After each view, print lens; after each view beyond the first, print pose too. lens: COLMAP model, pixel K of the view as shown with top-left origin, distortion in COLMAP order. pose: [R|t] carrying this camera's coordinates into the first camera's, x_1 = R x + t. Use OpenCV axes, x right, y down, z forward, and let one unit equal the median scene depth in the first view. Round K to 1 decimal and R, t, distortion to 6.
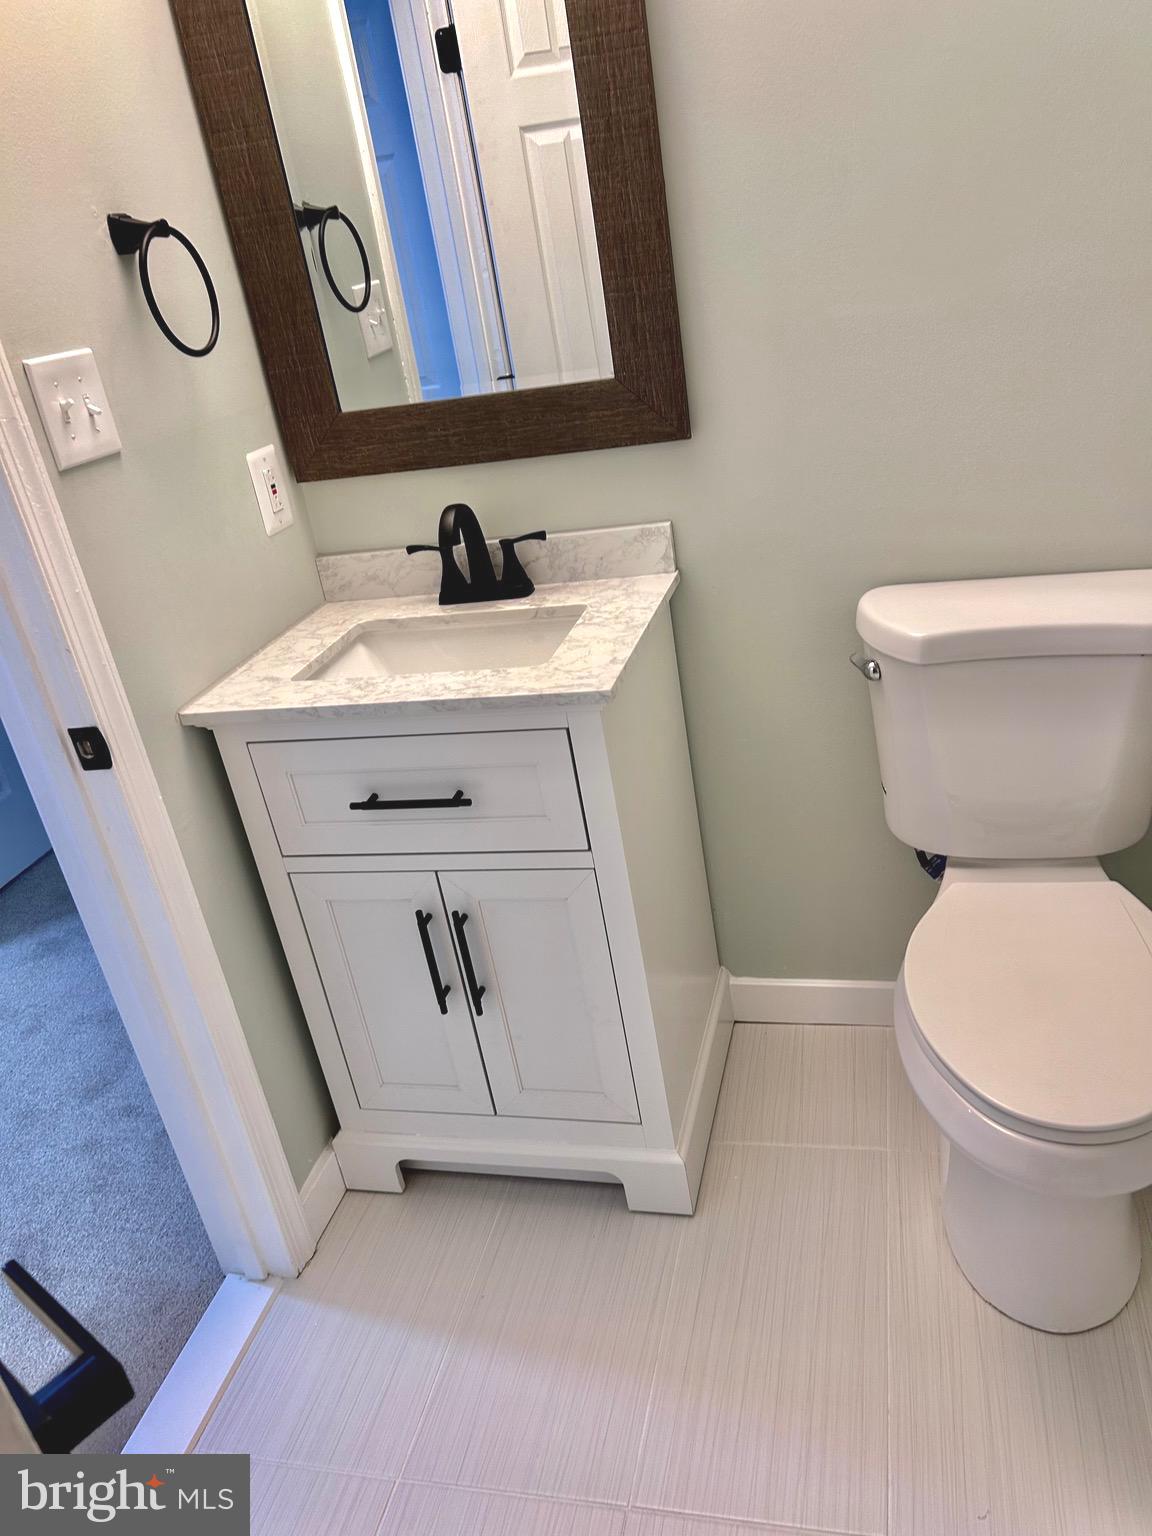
lens RADIAL K [[1154.6, 0, 577.0], [0, 1154.6, 759.2], [0, 0, 1]] dist [0.050373, -0.057897]
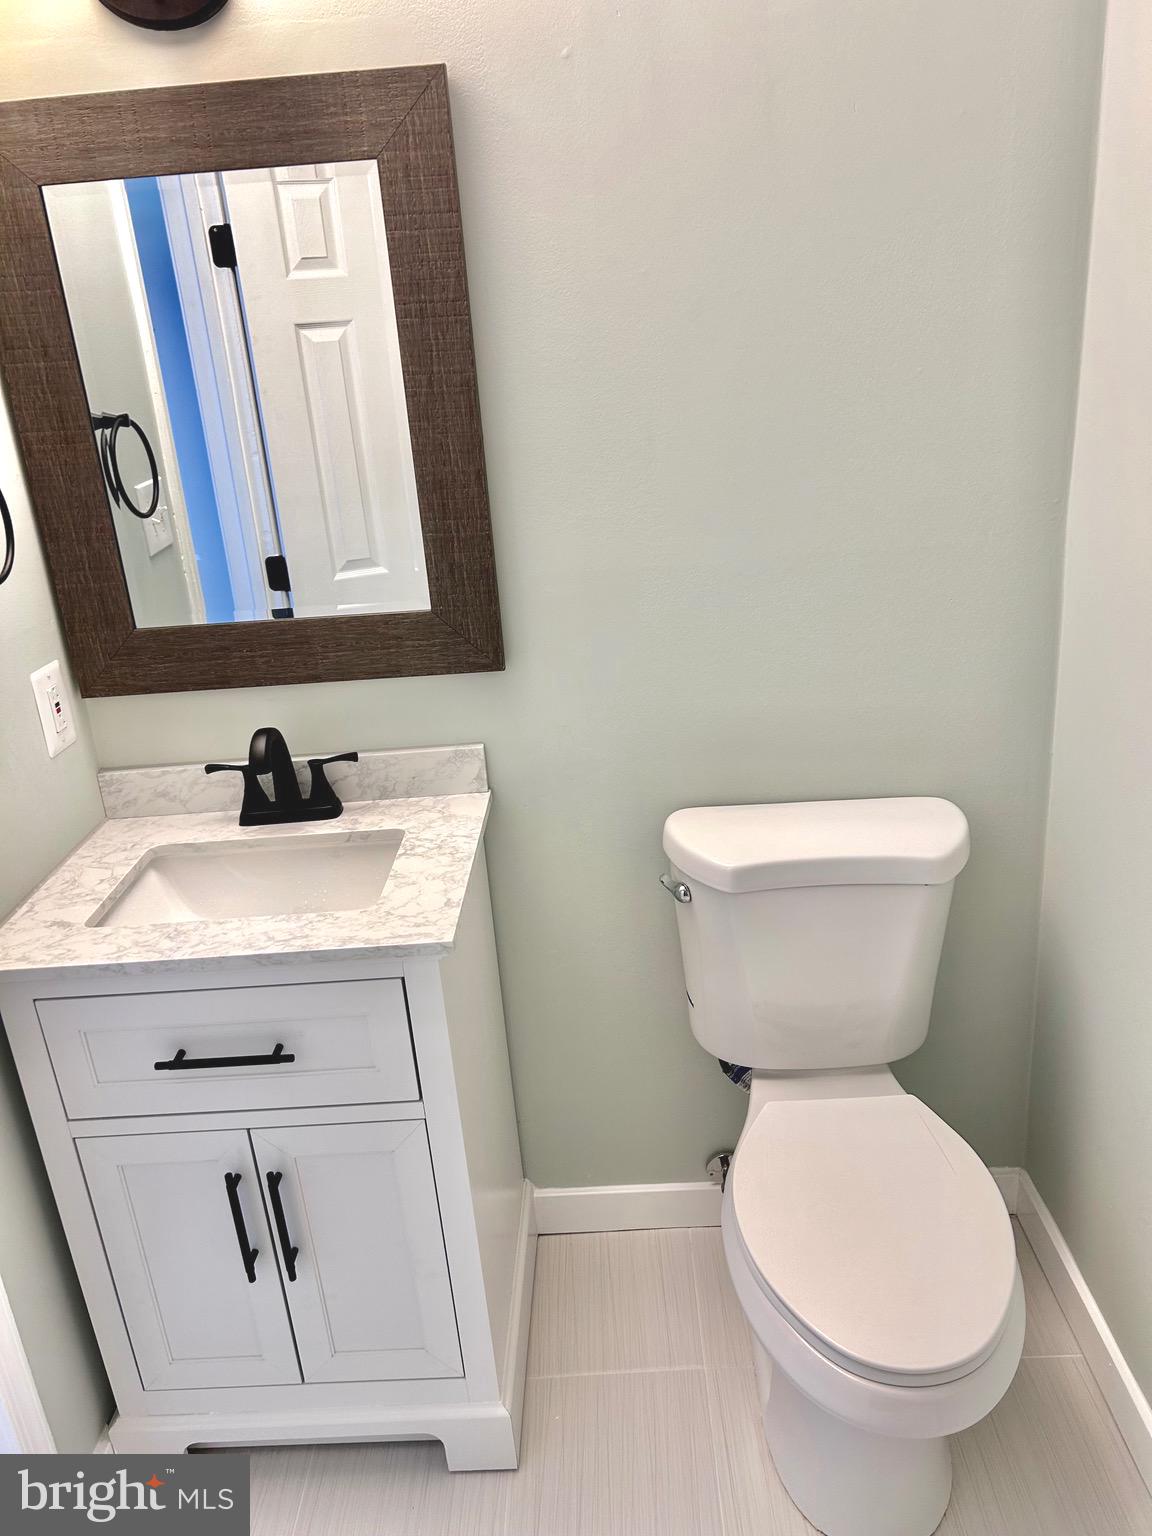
lens RADIAL K [[1154.6, 0, 577.0], [0, 1154.6, 761.2], [0, 0, 1]] dist [0.050373, -0.057897]
pose [[0.971777, -0.001310, 0.235897, -0.079349], [0.025851, 0.994554, -0.100969, -0.087884], [-0.234480, 0.104217, 0.966519, 0.004348]]
